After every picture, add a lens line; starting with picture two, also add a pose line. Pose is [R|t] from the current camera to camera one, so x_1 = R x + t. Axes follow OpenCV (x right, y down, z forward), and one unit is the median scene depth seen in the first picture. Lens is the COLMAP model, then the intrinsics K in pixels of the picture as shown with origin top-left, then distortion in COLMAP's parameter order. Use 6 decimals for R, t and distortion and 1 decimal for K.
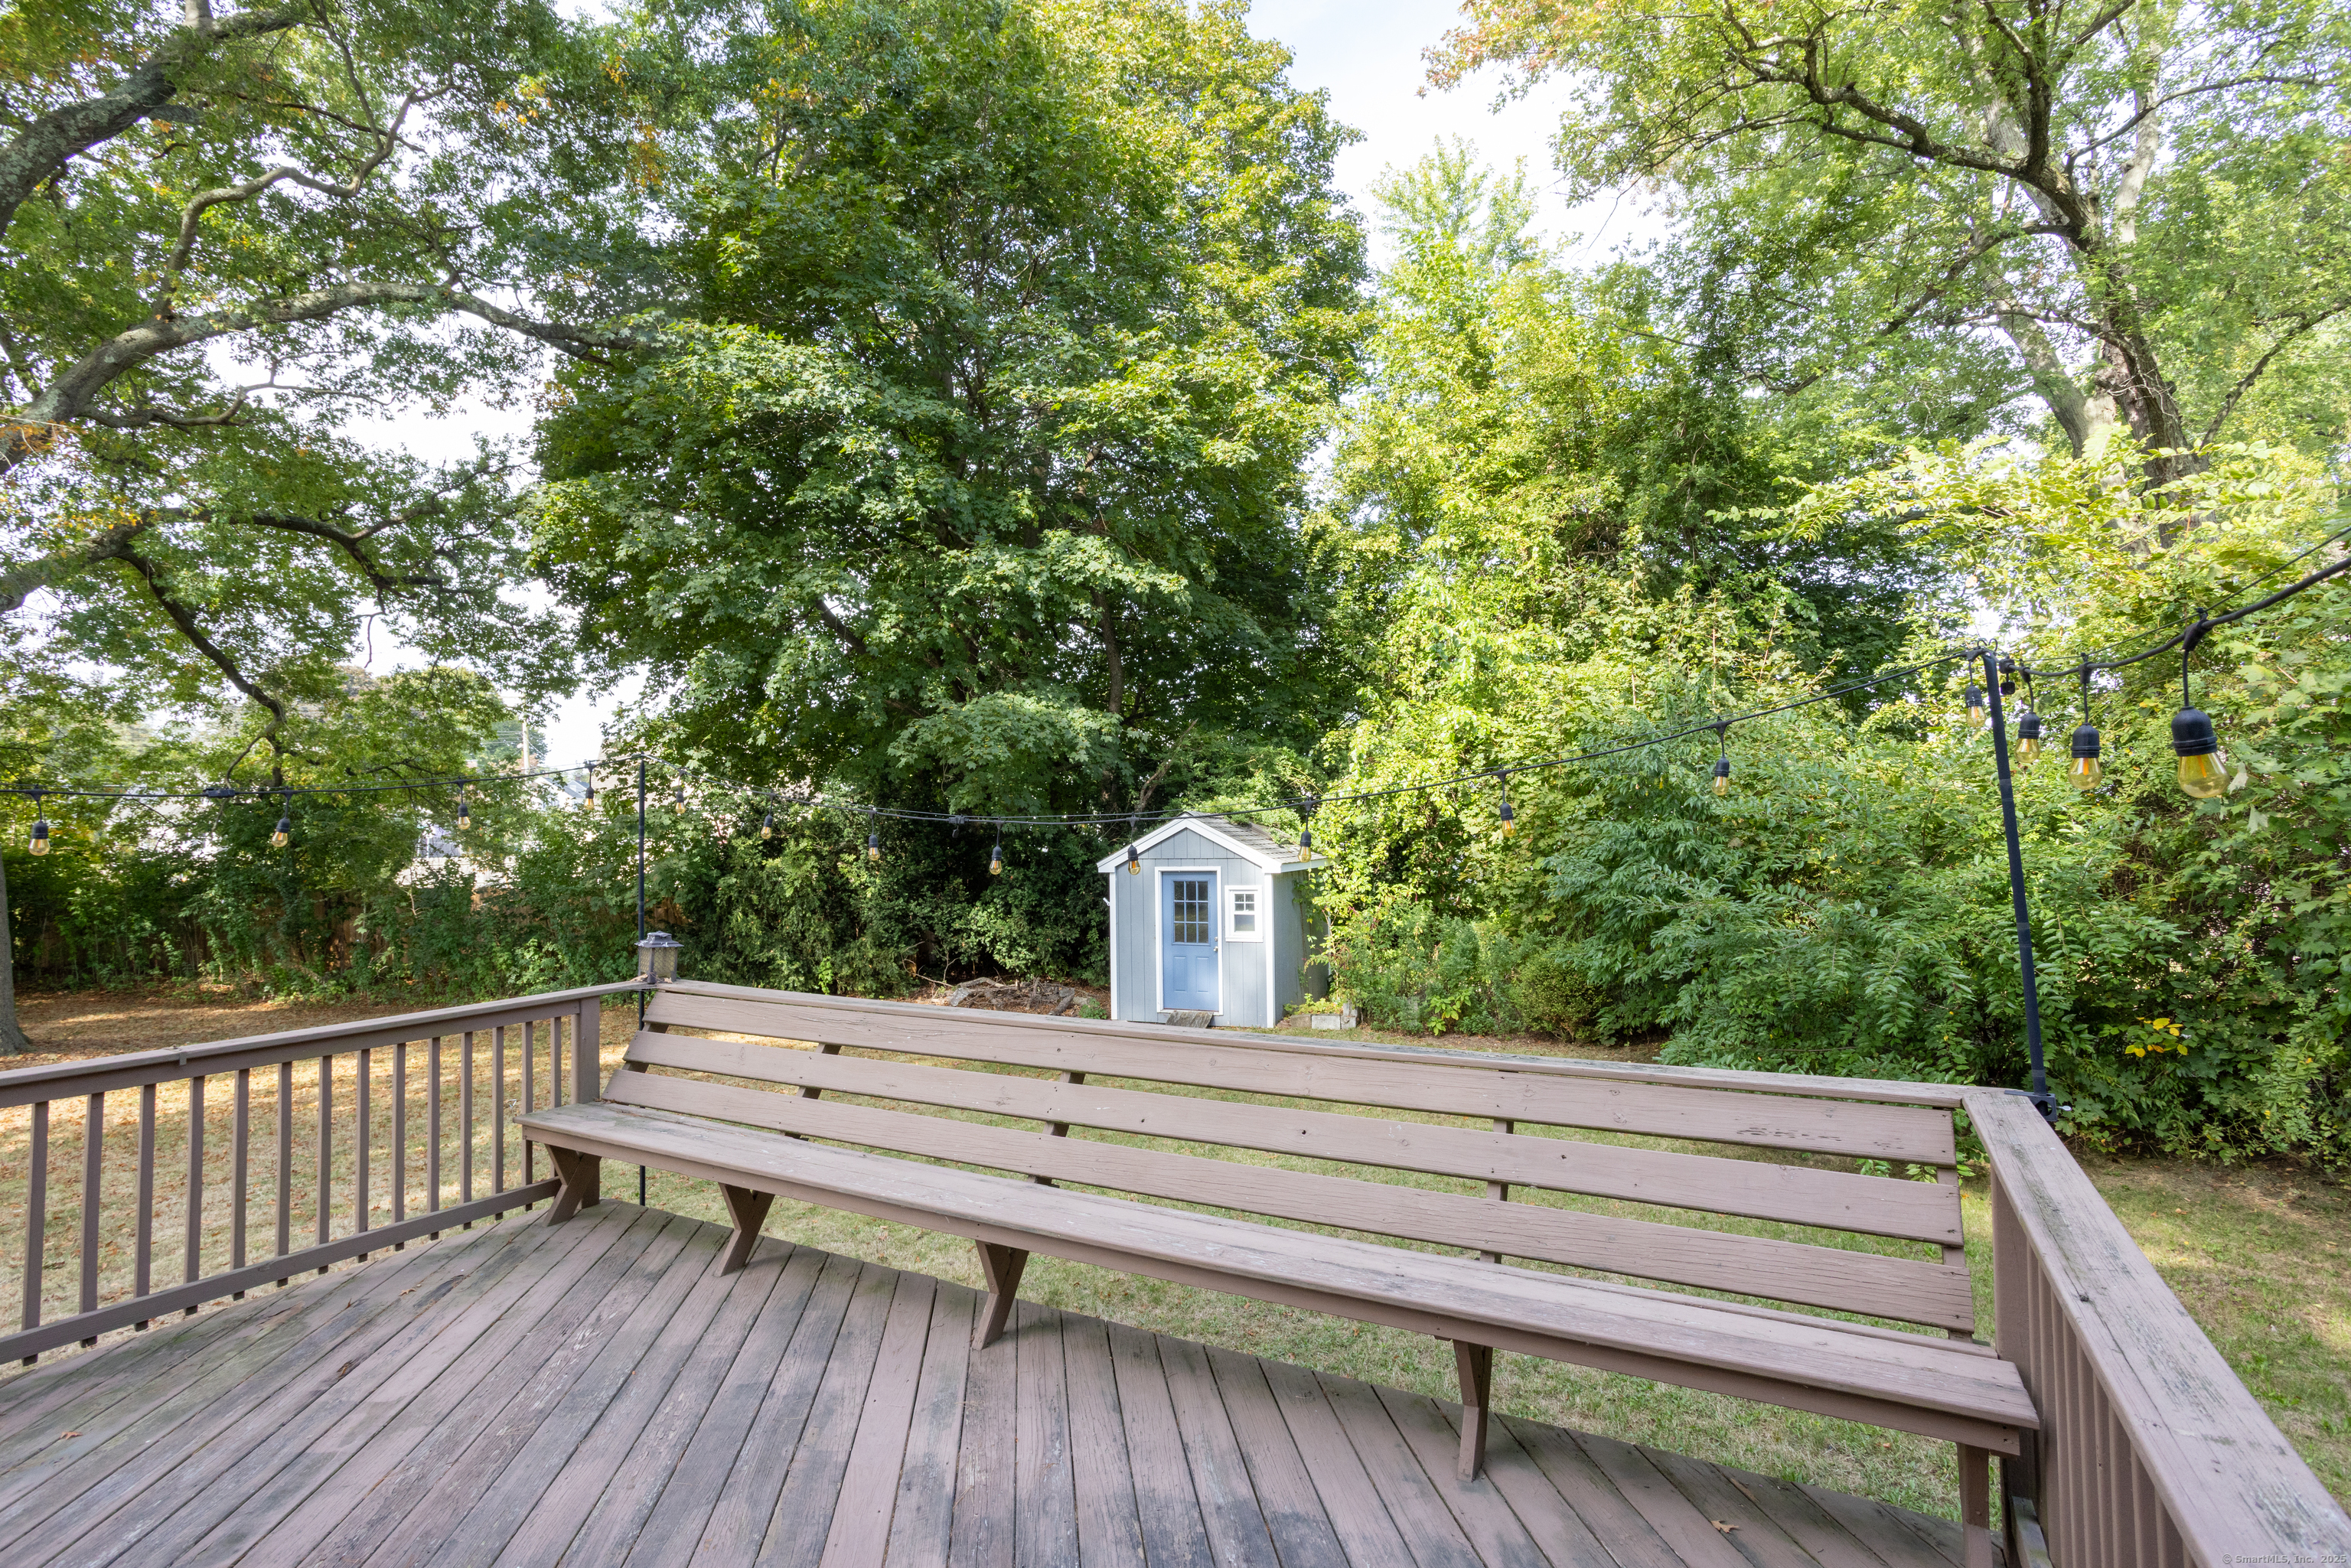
lens RADIAL K [[1128.1, 0, 1167.9], [0, 1128.1, 790.3], [0, 0, 1]] dist [-0.054937, 0.034622]
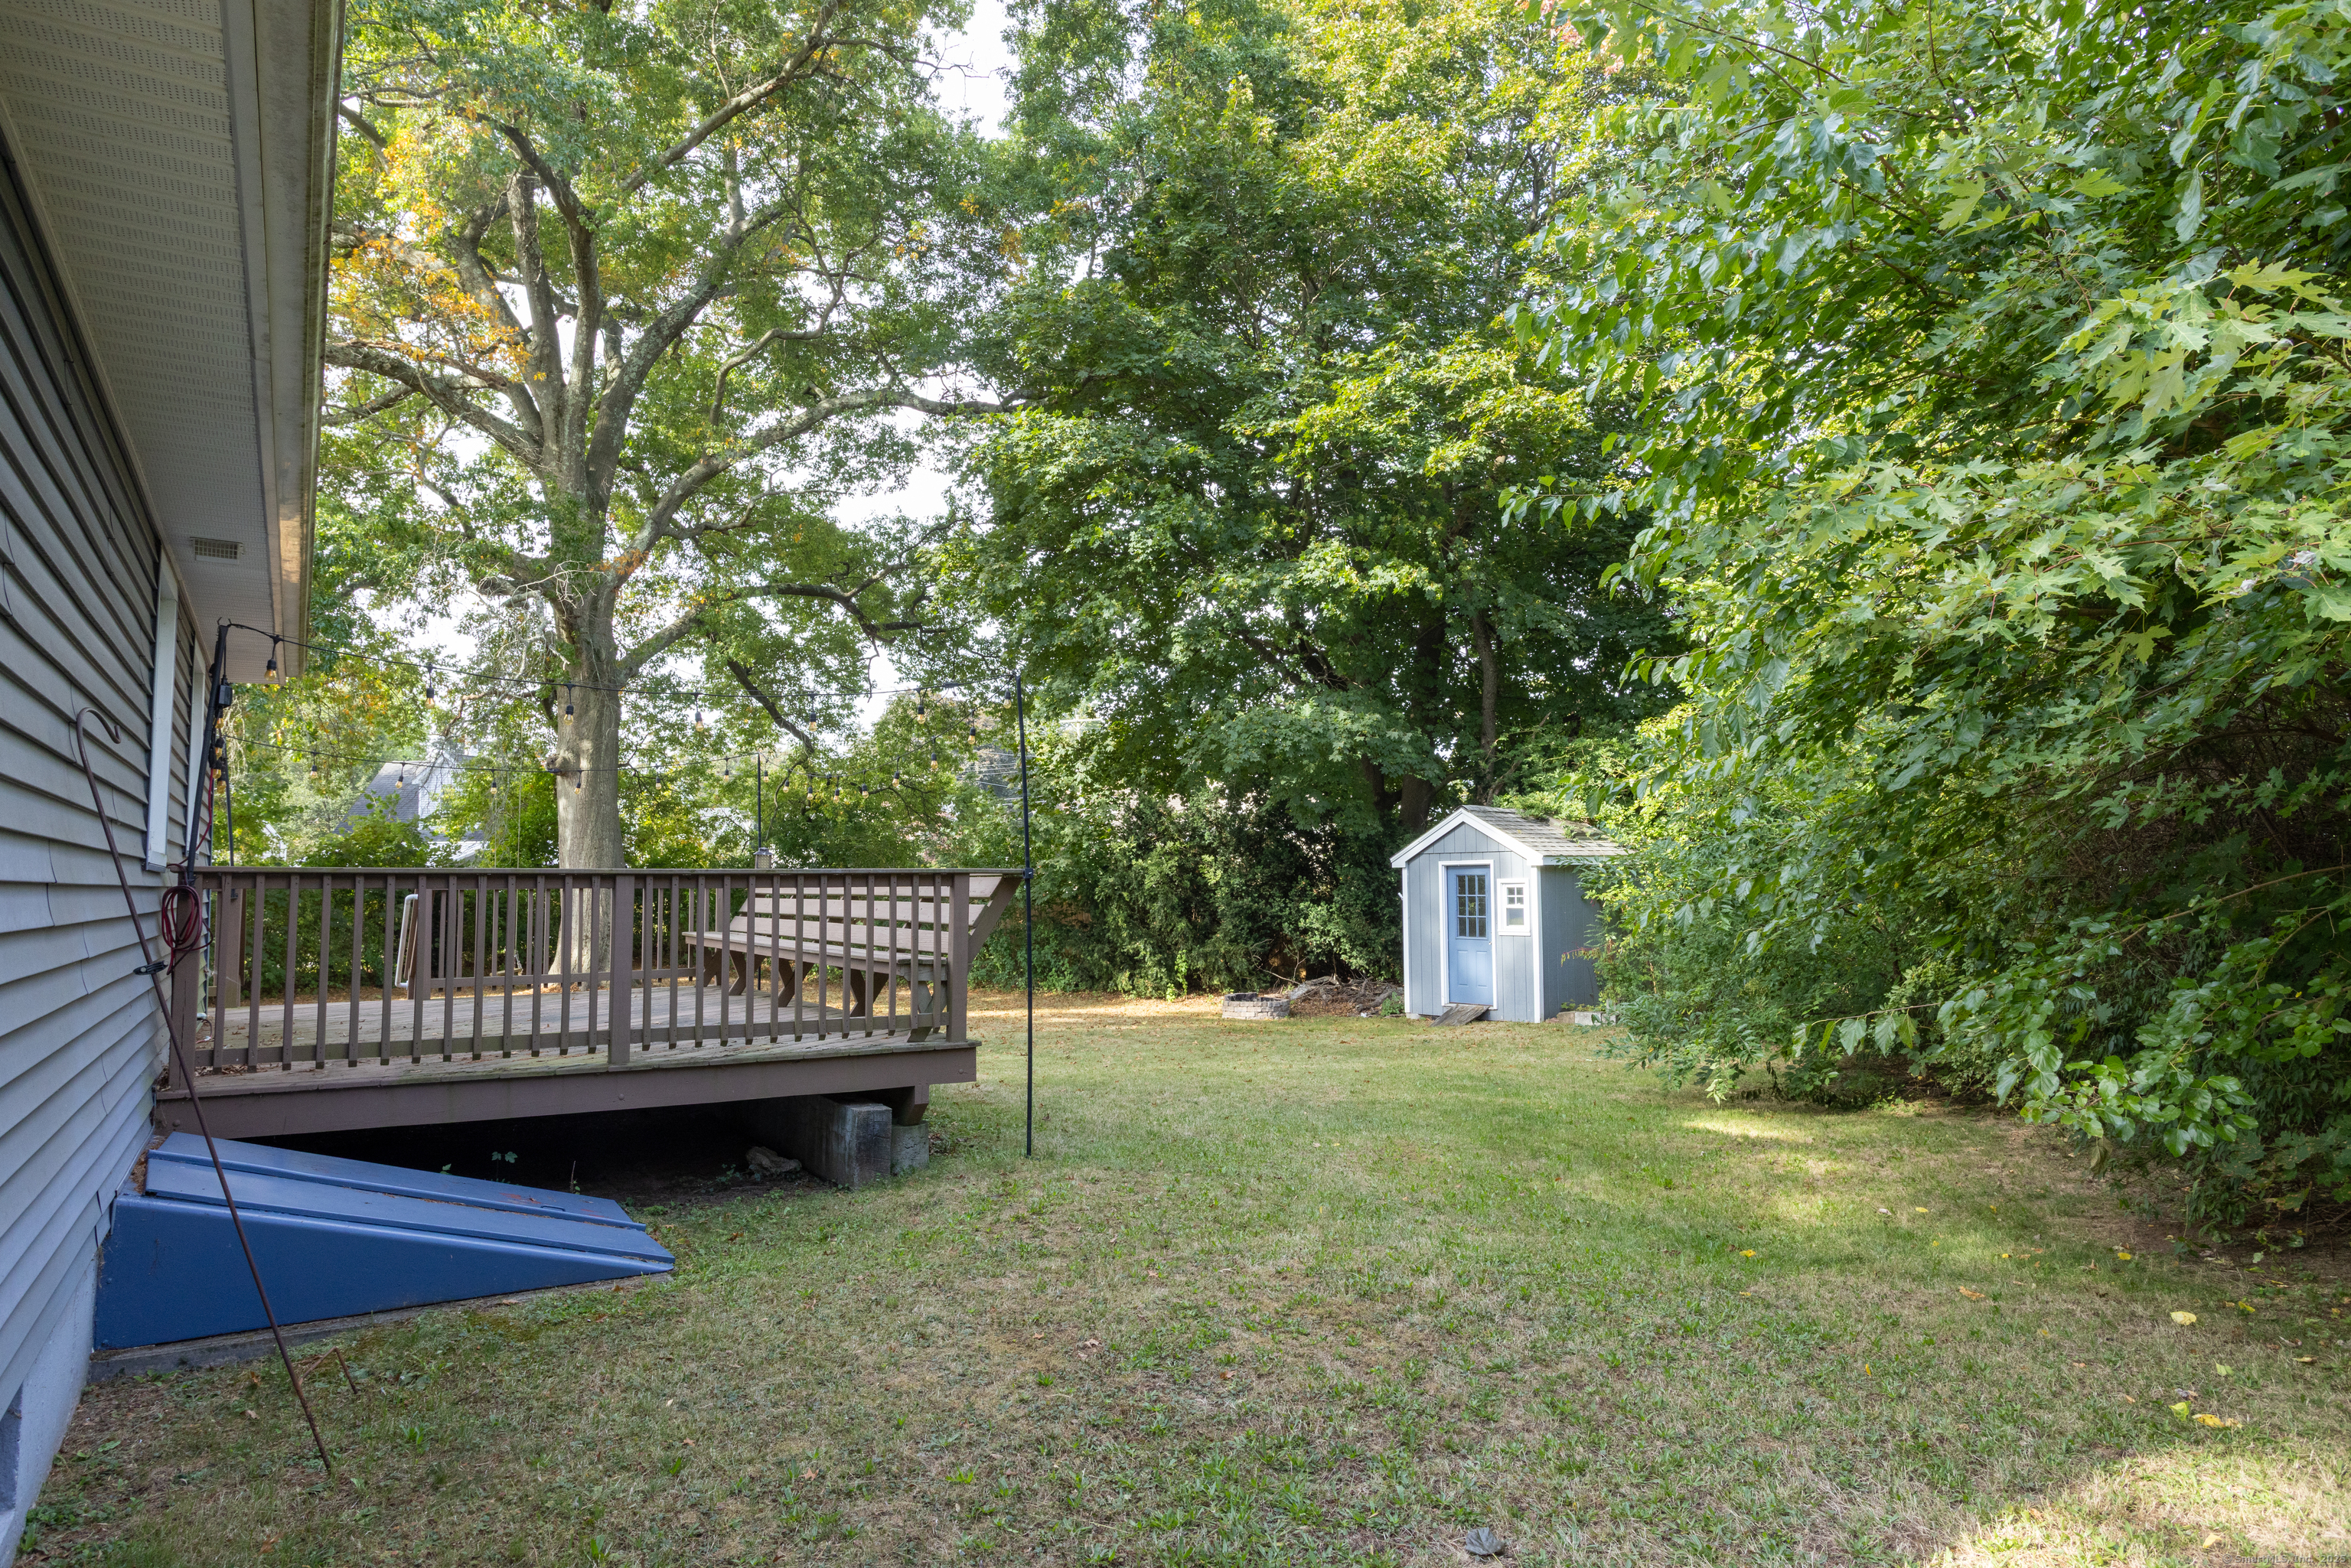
lens RADIAL K [[1455.9, 0, 1175.5], [0, 1455.9, 784.0], [0, 0, 1]] dist [-0.001839, -0.000251]
pose [[0.868155, -0.025404, -0.495643, 0.413802], [0.011478, 0.999450, -0.031121, 0.035928], [0.496161, 0.021329, 0.867968, -0.231087]]
